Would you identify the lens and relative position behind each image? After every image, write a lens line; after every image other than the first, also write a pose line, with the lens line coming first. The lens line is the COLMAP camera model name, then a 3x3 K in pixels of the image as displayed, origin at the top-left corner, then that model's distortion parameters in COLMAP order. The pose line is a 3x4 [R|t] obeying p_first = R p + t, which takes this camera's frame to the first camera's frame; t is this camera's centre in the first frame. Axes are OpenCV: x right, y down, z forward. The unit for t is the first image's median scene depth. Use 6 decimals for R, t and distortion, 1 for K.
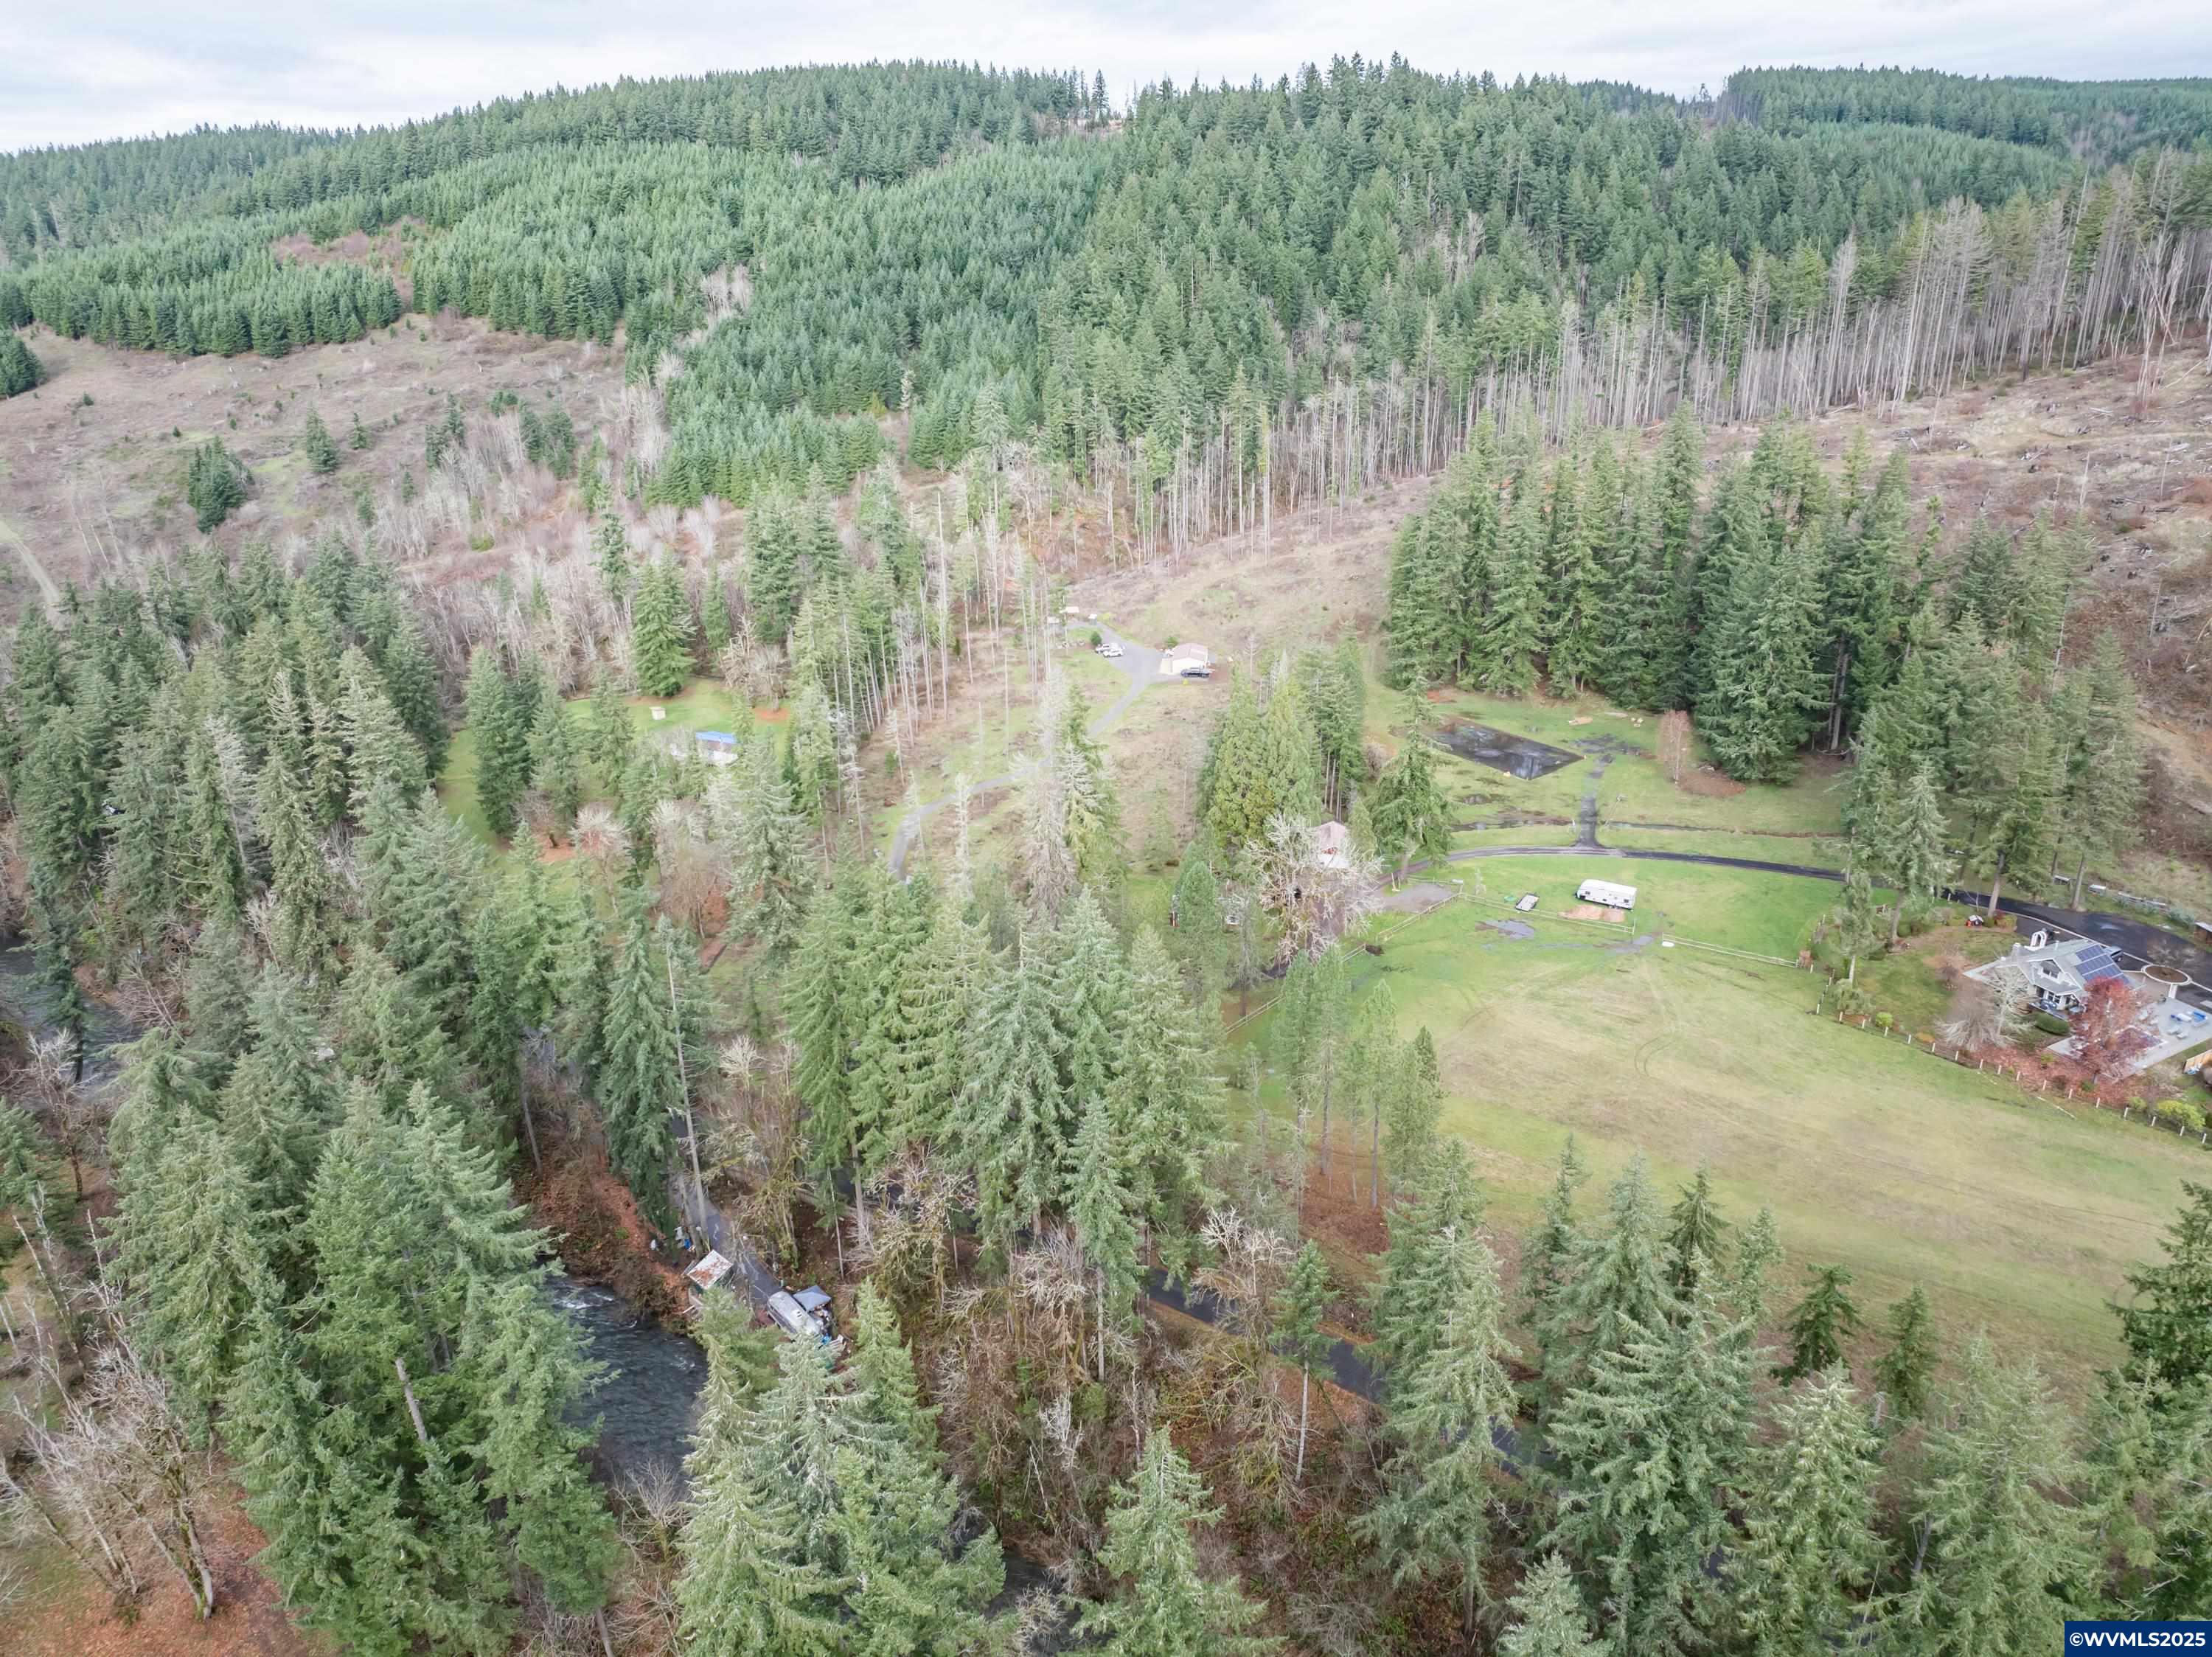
lens RADIAL K [[1553.0, 0, 1111.3], [0, 1553.0, 837.5], [0, 0, 1]] dist [-0.046459, 0.005649]
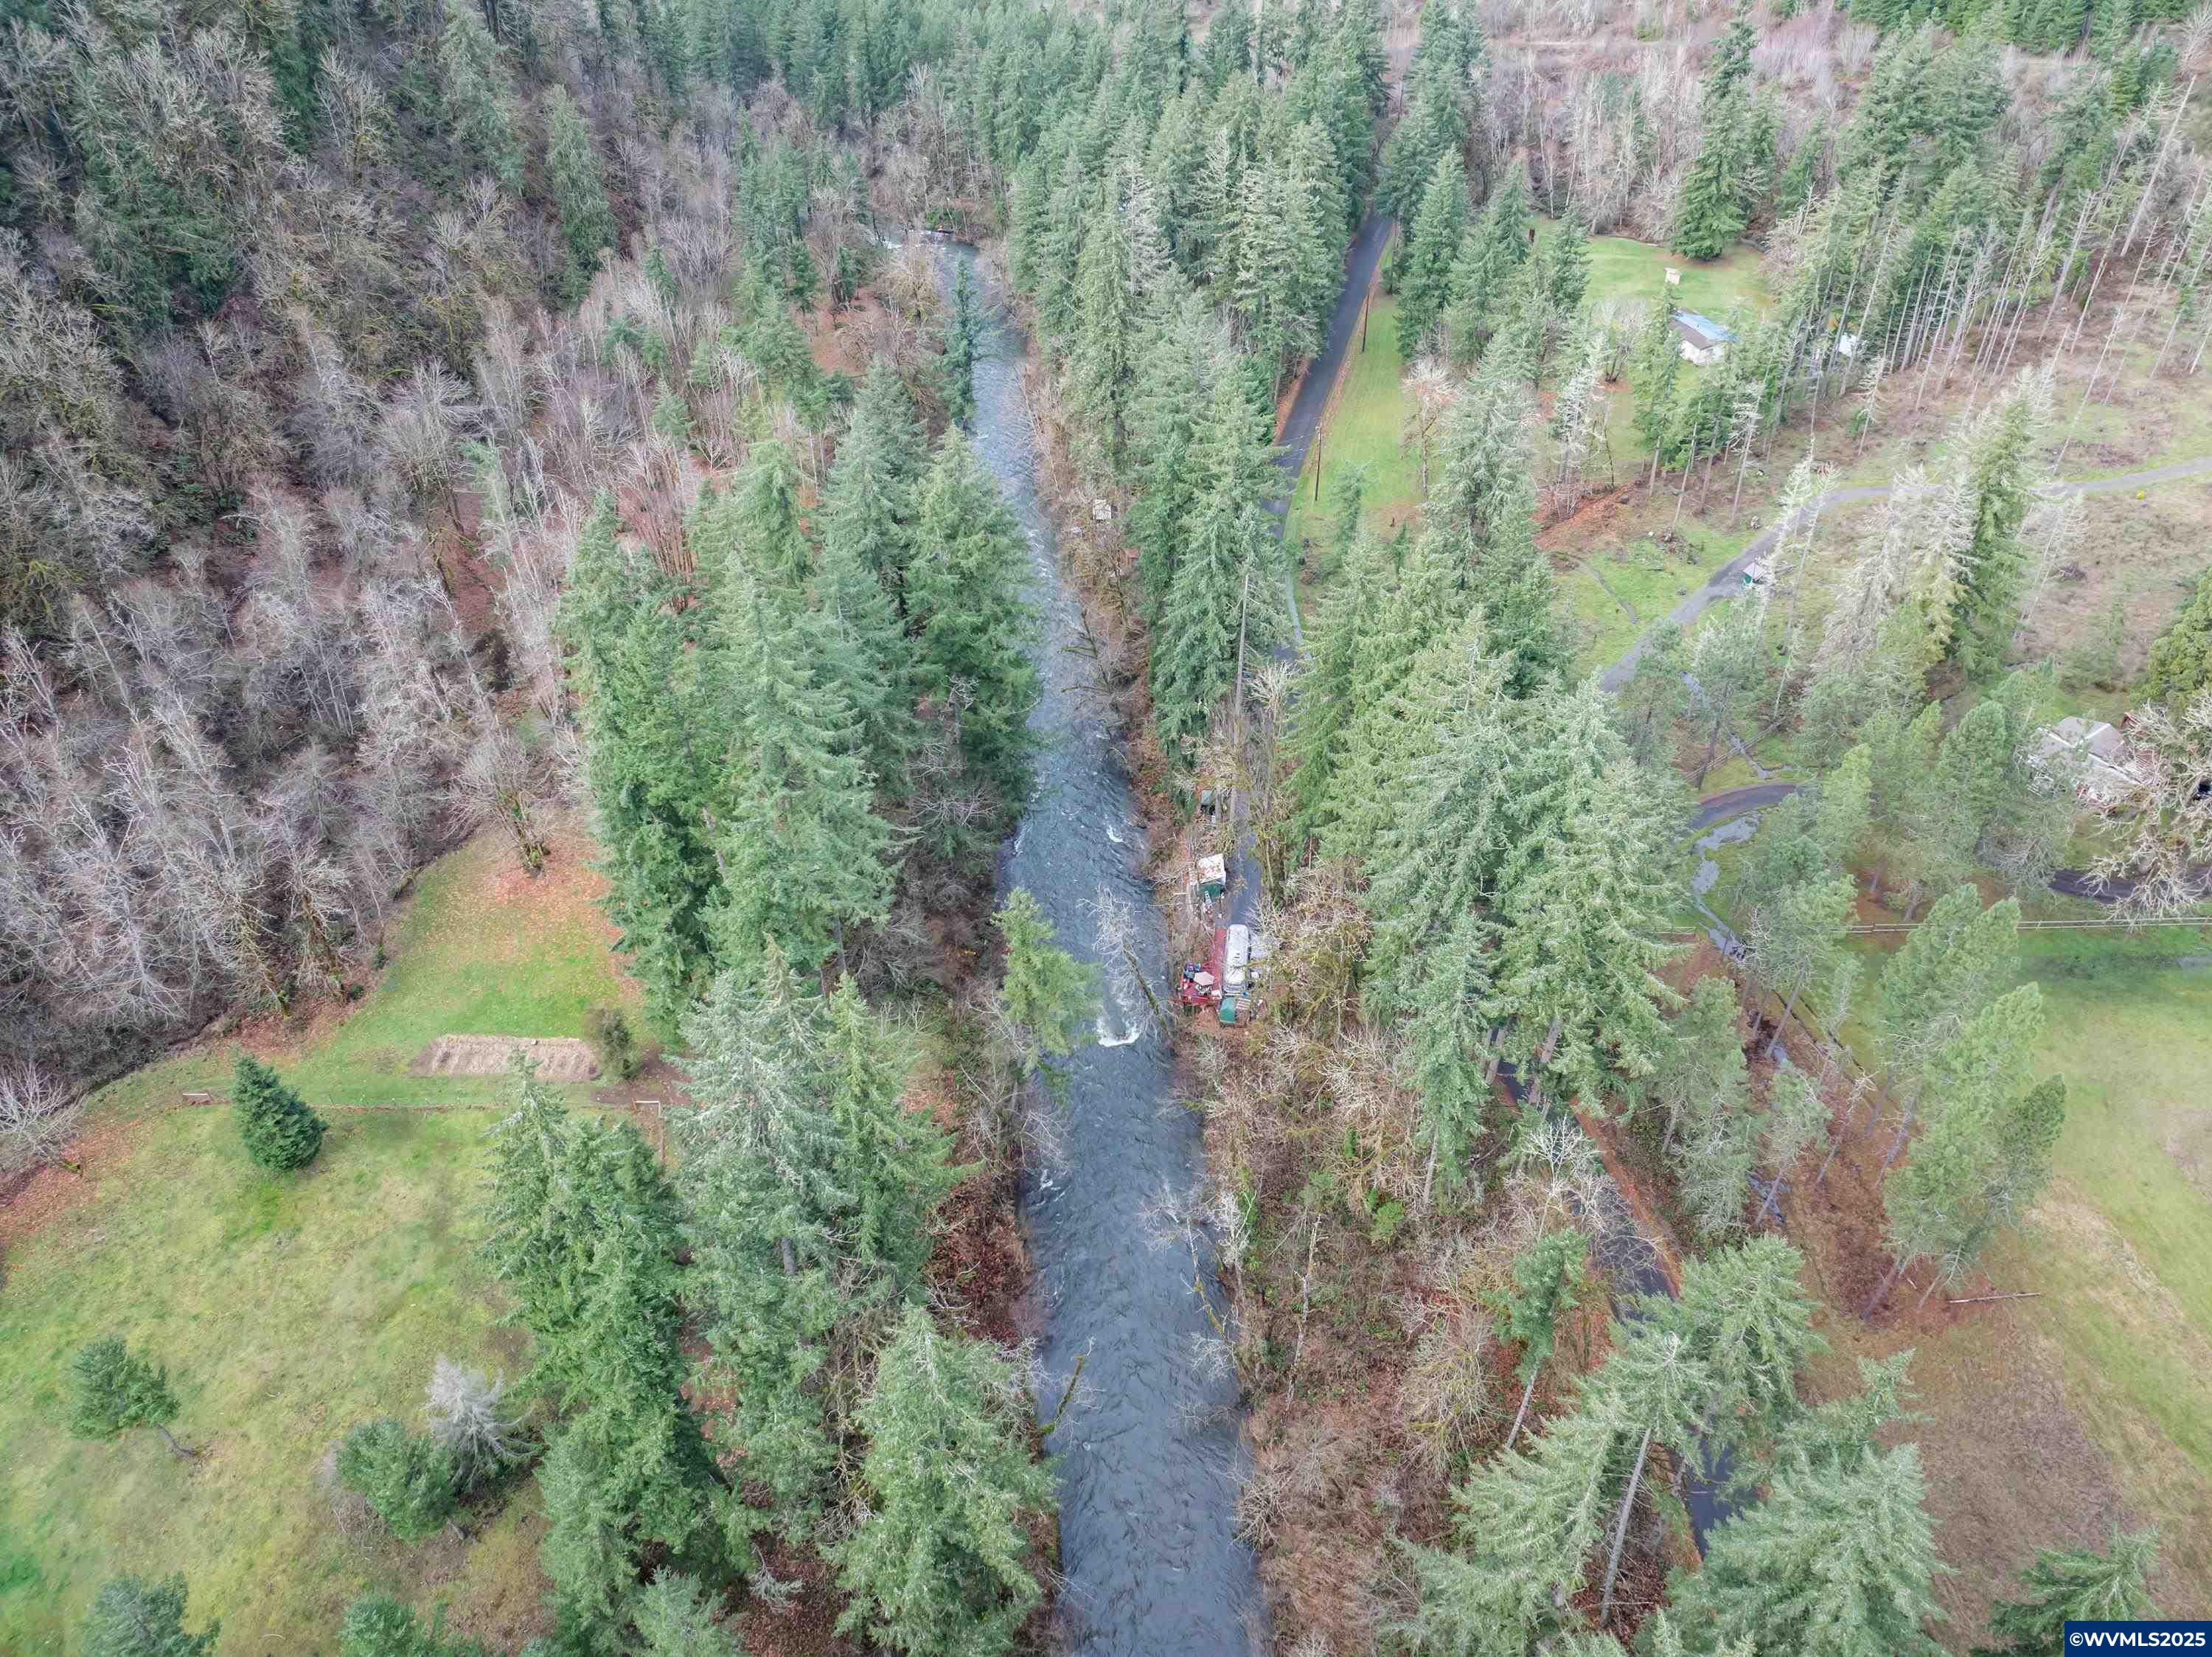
lens RADIAL K [[1556.8, 0, 1112.3], [0, 1556.8, 828.1], [0, 0, 1]] dist [-0.062497, 0.036659]
pose [[0.682360, 0.467356, -0.562105, 0.085473], [-0.282554, 0.877796, 0.386830, -0.038455], [0.674201, -0.105133, 0.731026, 0.091616]]
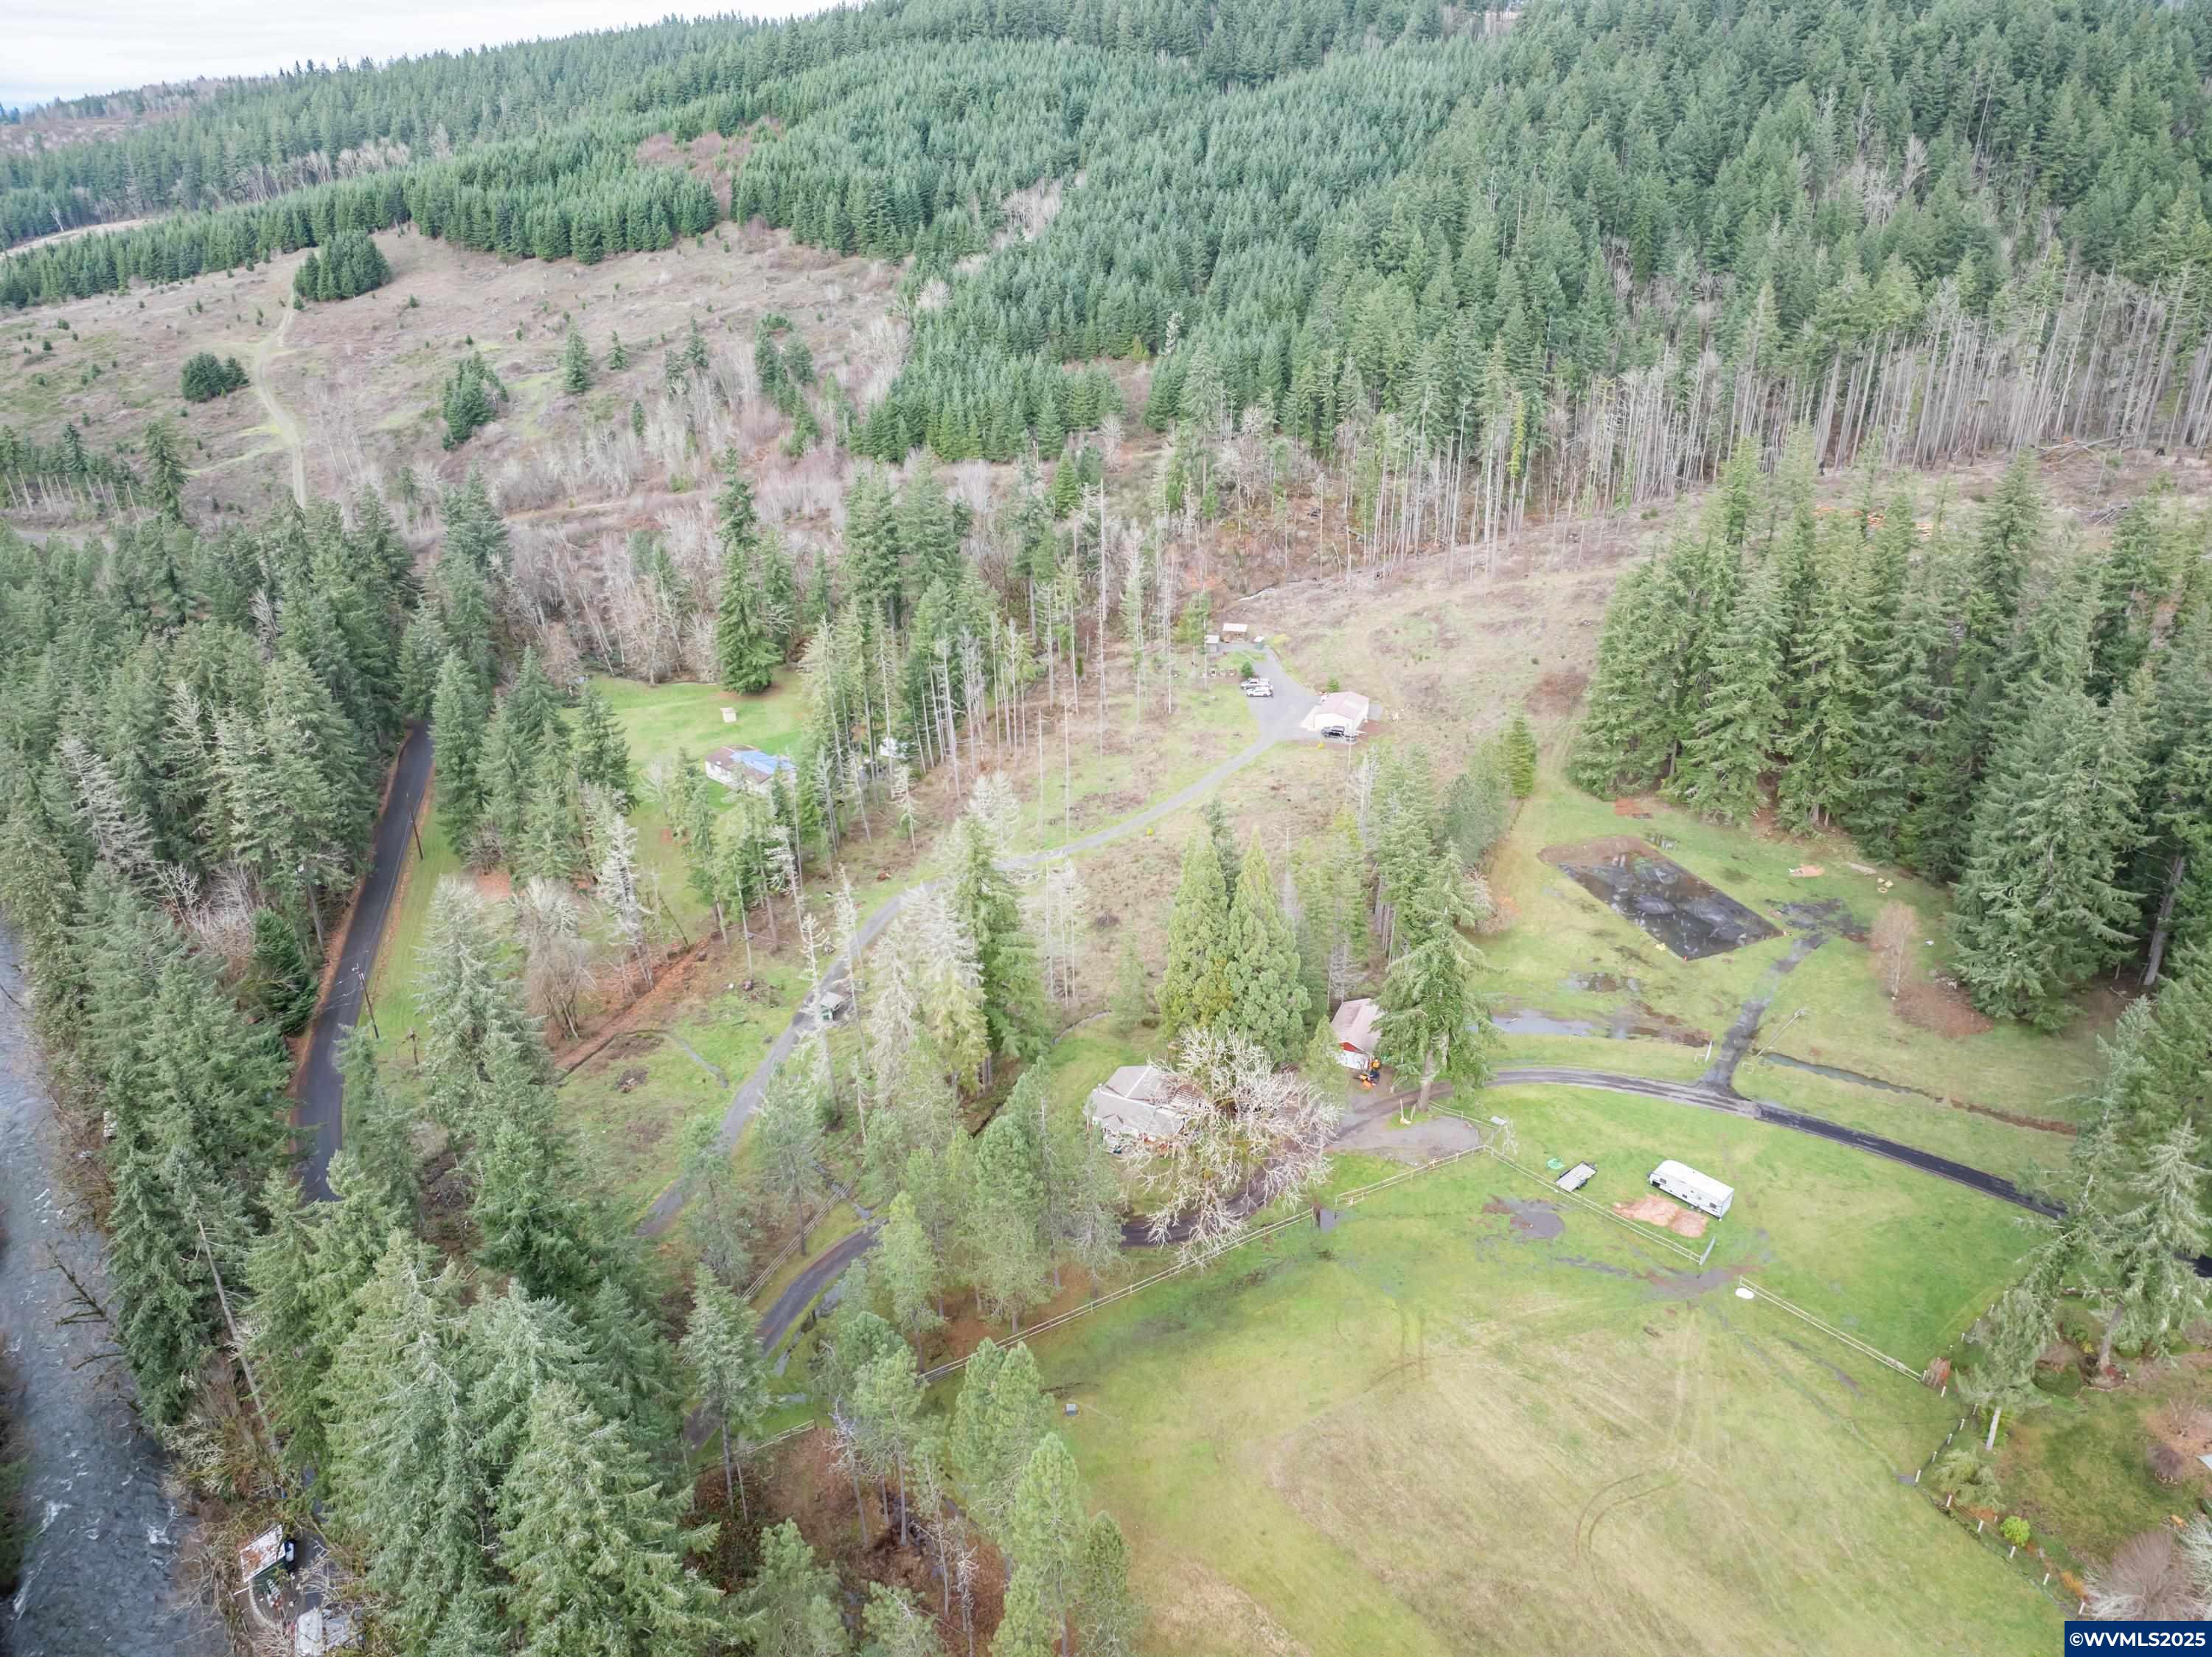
lens RADIAL K [[1556.8, 0, 1112.3], [0, 1556.8, 828.1], [0, 0, 1]] dist [-0.062497, 0.036659]
pose [[0.956076, 0.130092, -0.262670, 0.119642], [-0.114500, 0.990672, 0.073887, -0.076796], [0.269831, -0.040566, 0.962053, 0.132476]]
